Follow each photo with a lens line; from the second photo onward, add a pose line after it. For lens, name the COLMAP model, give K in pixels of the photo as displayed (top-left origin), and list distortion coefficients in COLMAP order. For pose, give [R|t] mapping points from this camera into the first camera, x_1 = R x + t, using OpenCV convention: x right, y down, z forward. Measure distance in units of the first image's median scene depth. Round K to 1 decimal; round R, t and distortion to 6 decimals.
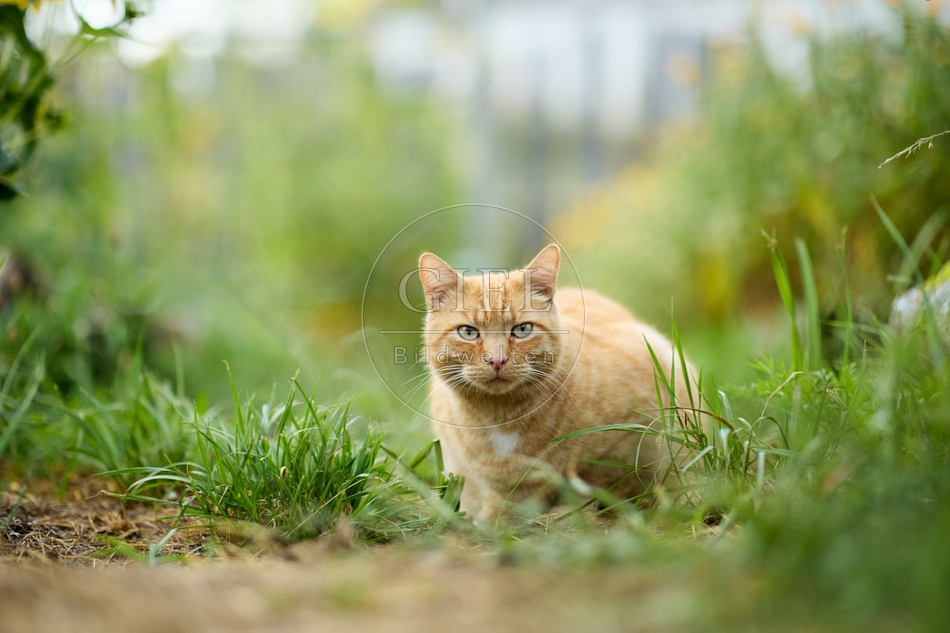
lens RADIAL K [[2349.3, 0, 475.0], [0, 2349.3, 316.5], [0, 0, 1]] dist [0.188612, 0.542880]
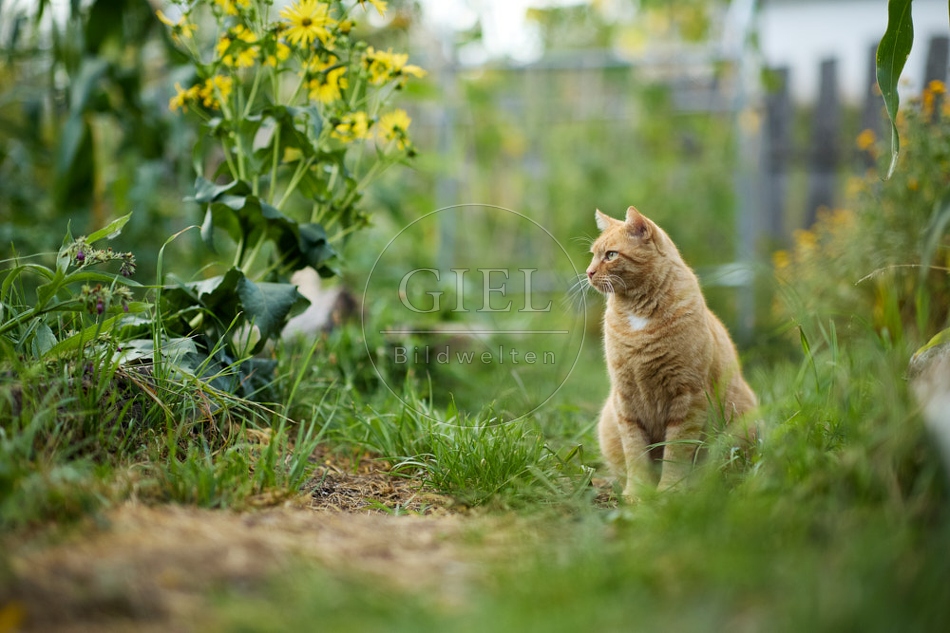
lens RADIAL K [[2349.3, 0, 475.0], [0, 2349.3, 316.5], [0, 0, 1]] dist [0.188612, 0.542880]
pose [[0.988852, 0.025494, -0.146703, 0.145611], [-0.022574, 0.999513, 0.021537, -0.068436], [0.147181, -0.017985, 0.988946, -0.601166]]
